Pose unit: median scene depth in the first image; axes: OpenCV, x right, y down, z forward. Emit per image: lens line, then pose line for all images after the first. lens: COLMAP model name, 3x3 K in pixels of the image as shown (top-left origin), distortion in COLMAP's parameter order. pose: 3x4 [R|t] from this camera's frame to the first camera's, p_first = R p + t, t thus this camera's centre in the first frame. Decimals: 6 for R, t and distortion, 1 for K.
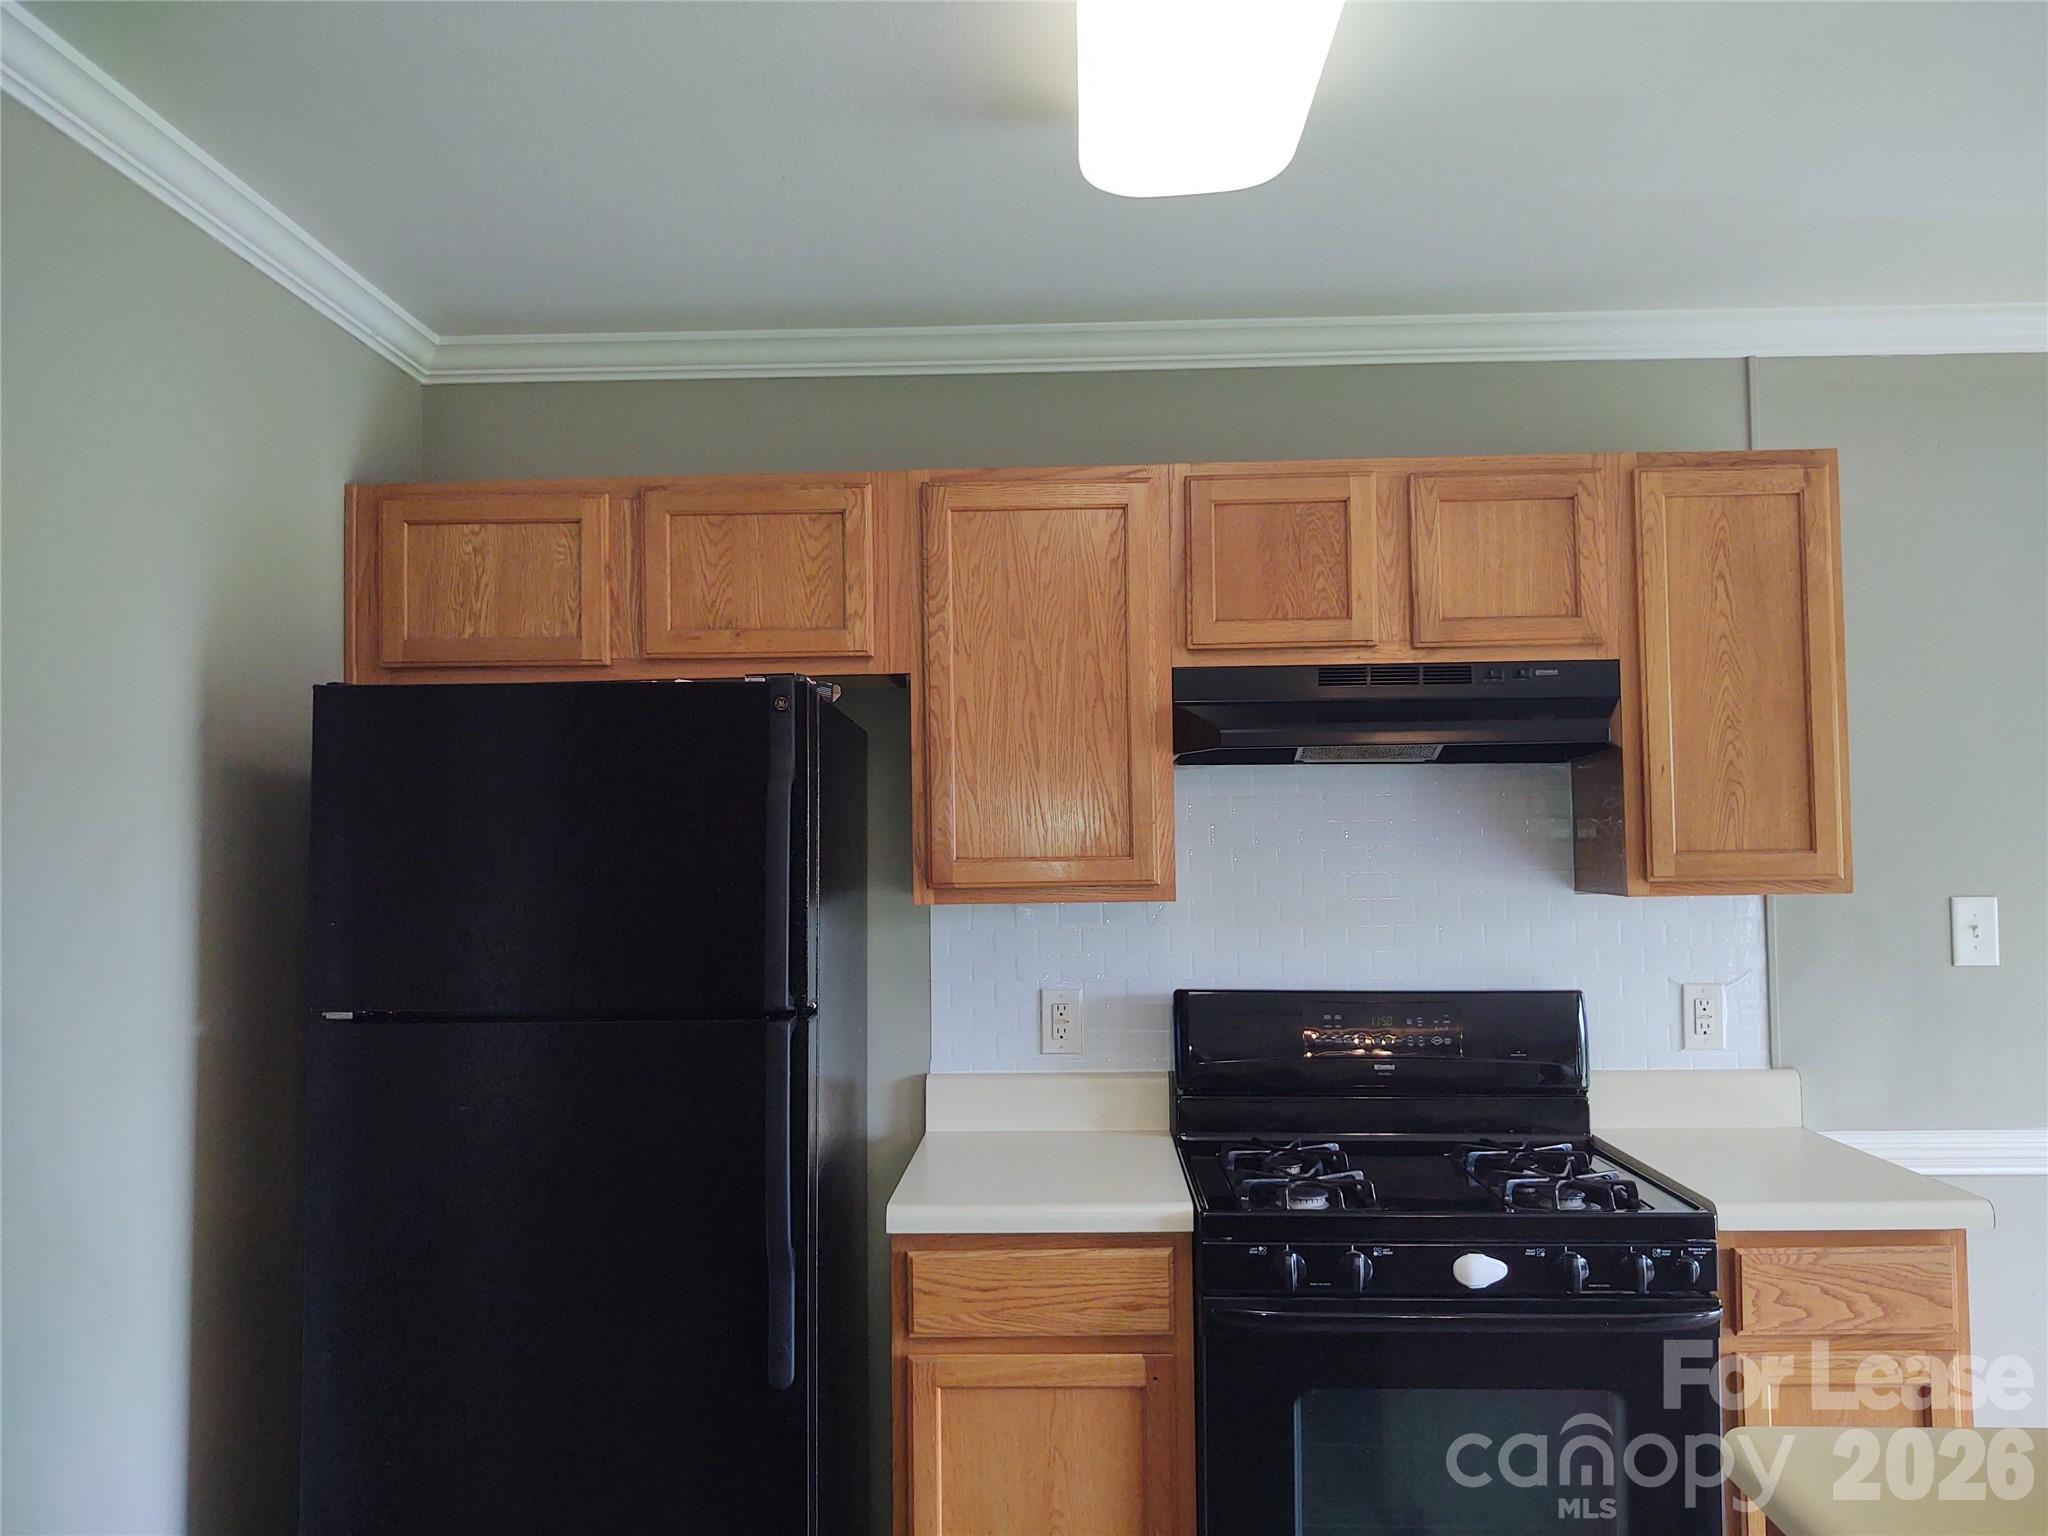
lens RADIAL K [[1518.1, 0, 1024.0], [0, 1518.1, 768.0], [0, 0, 1]] dist [0.006829, -0.034819]
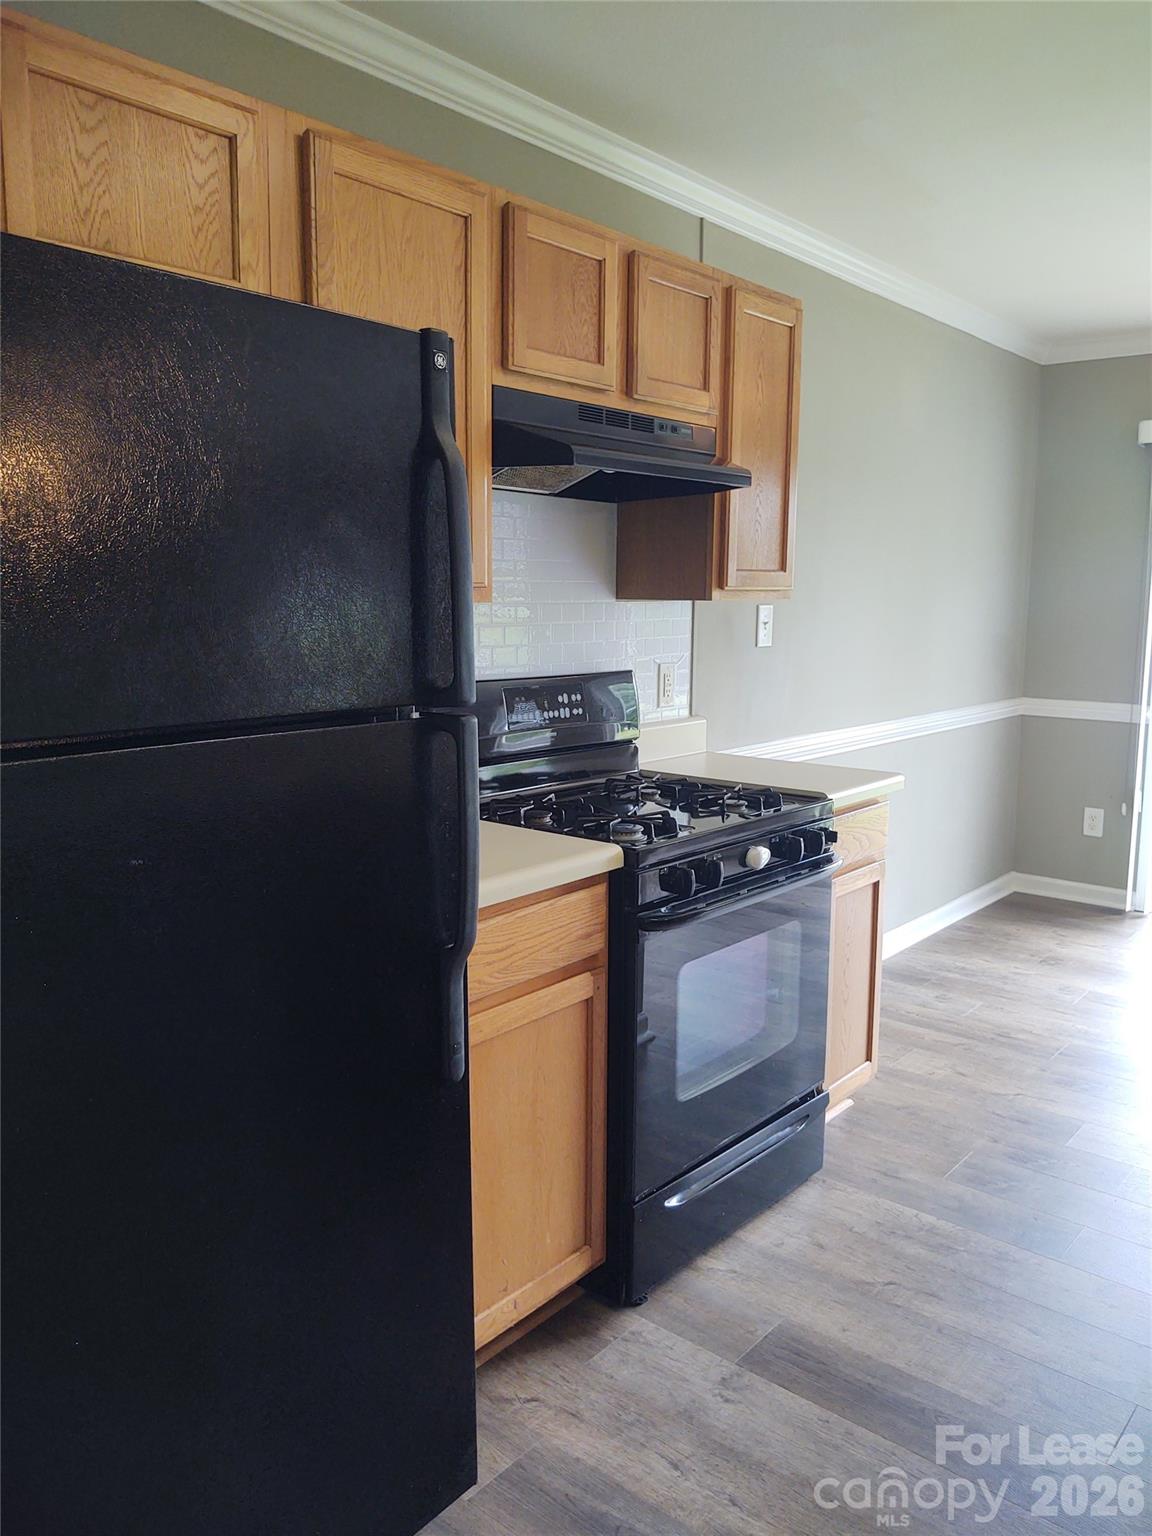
lens RADIAL K [[1185.8, 0, 576.0], [0, 1185.8, 768.0], [0, 0, 1]] dist [-0.001344, -0.036742]
pose [[0.607211, -0.102527, 0.787898, -0.562882], [-0.049954, 0.984751, 0.166641, 0.060125], [-0.792968, -0.140545, 0.592831, 0.406345]]
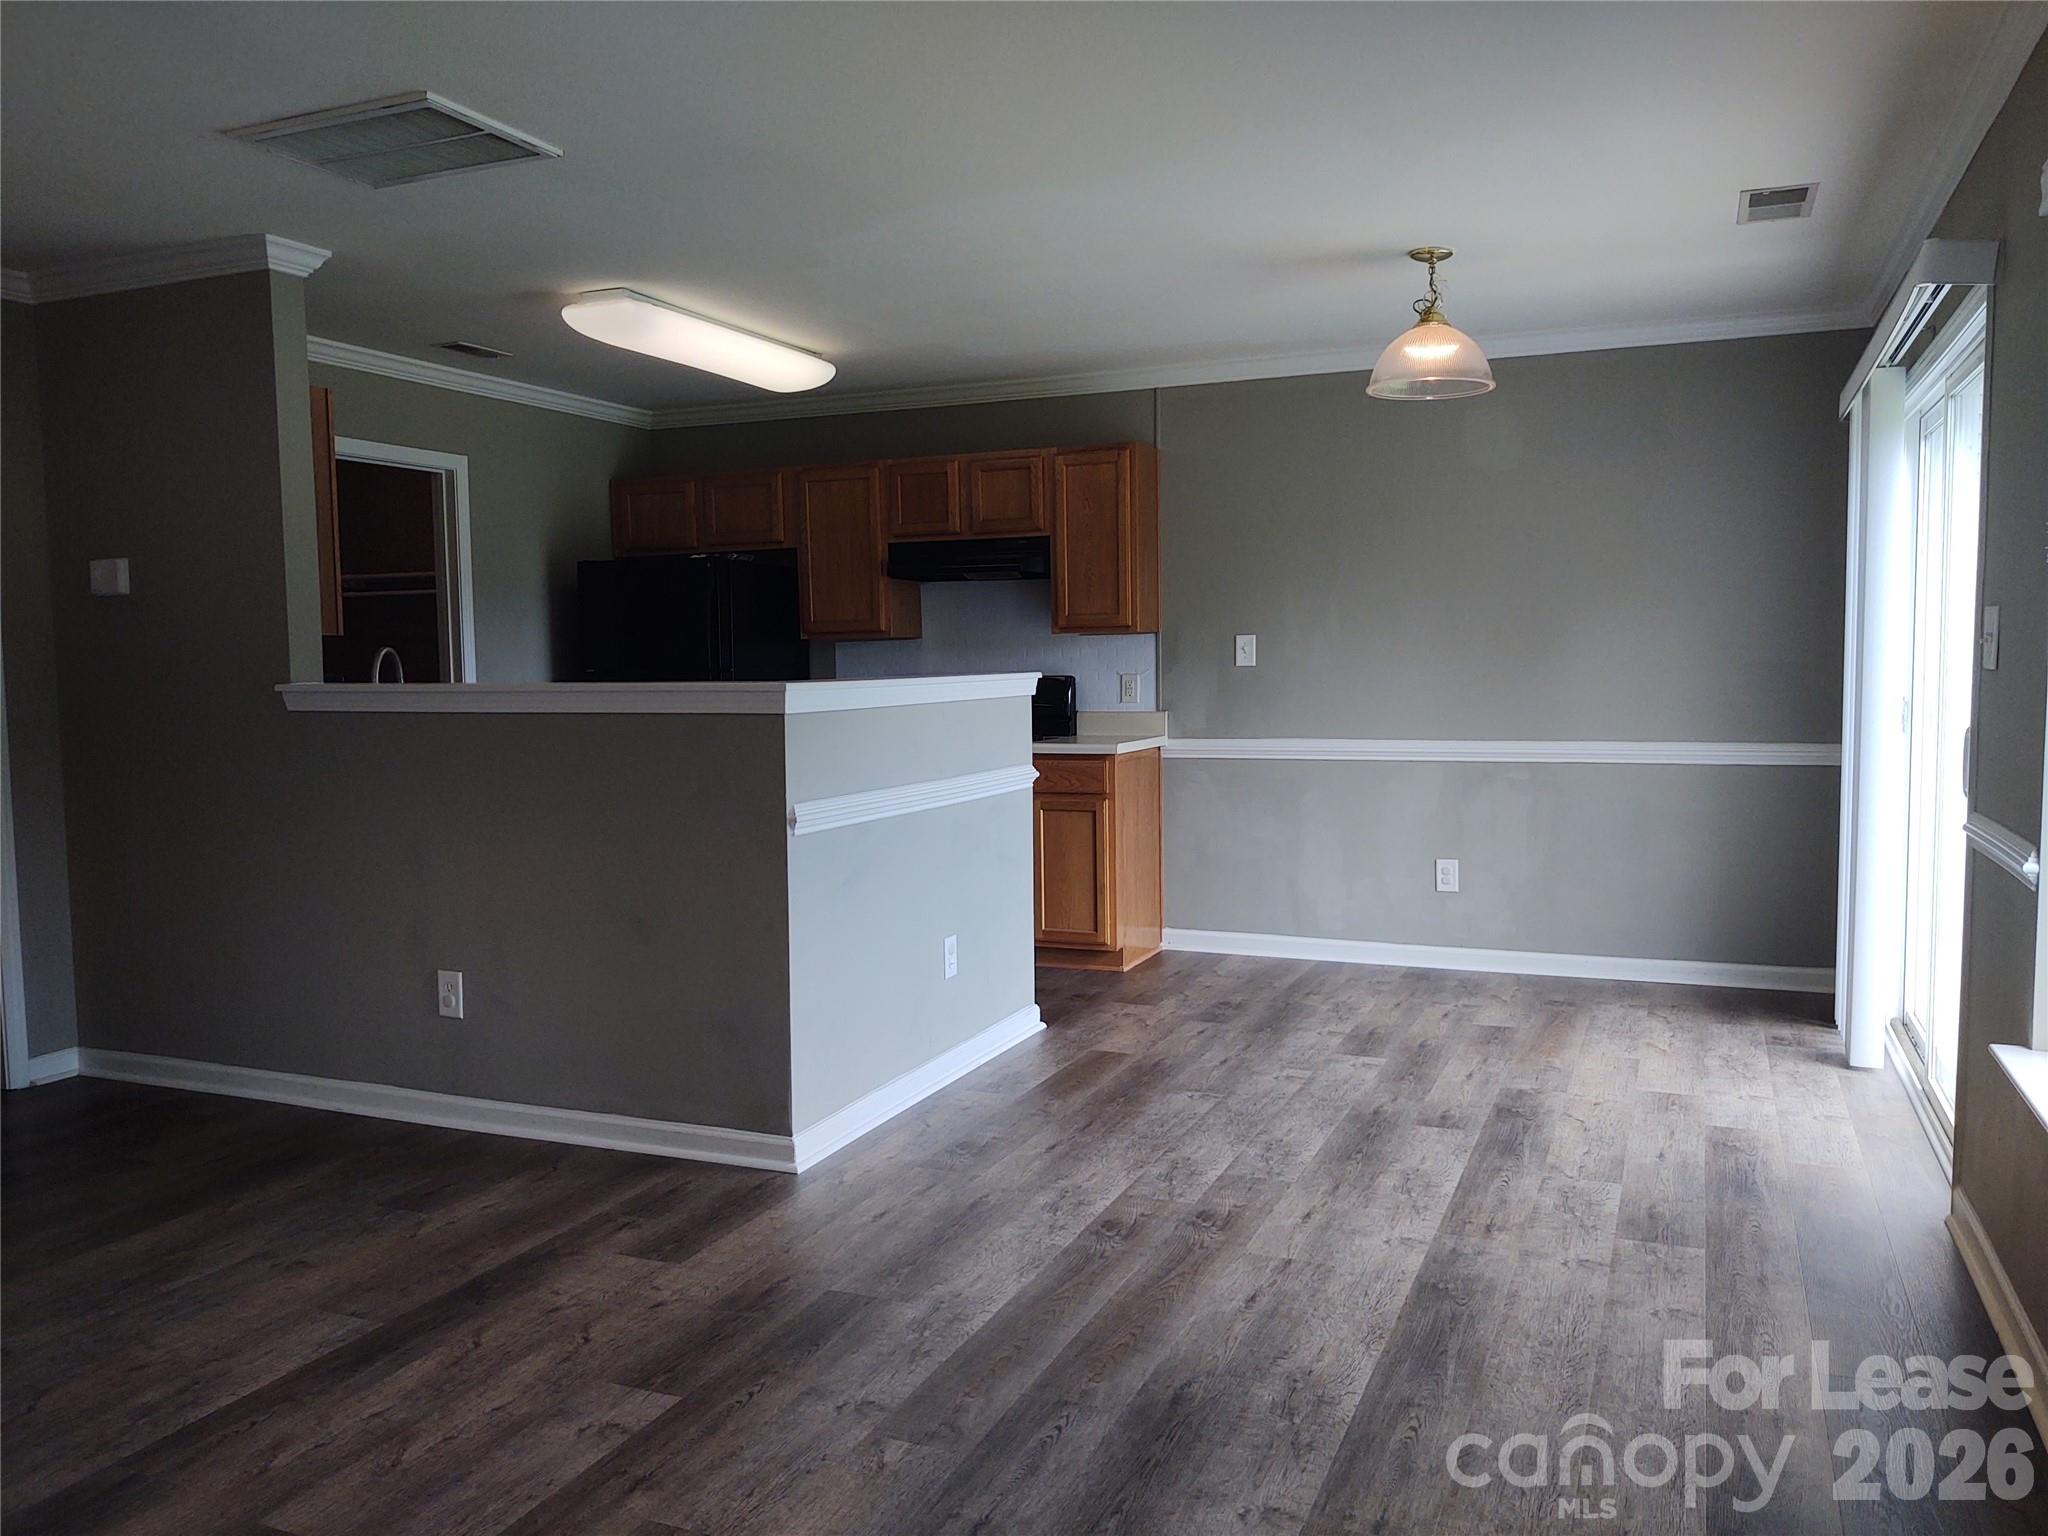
lens RADIAL K [[1581.1, 0, 1024.0], [0, 1581.1, 768.0], [0, 0, 1]] dist [-0.001344, -0.036742]
pose [[0.935366, 0.025003, -0.352796, 1.230728], [0.019071, 0.992481, 0.120901, -0.008014], [0.353166, -0.119815, 0.927857, -1.375453]]
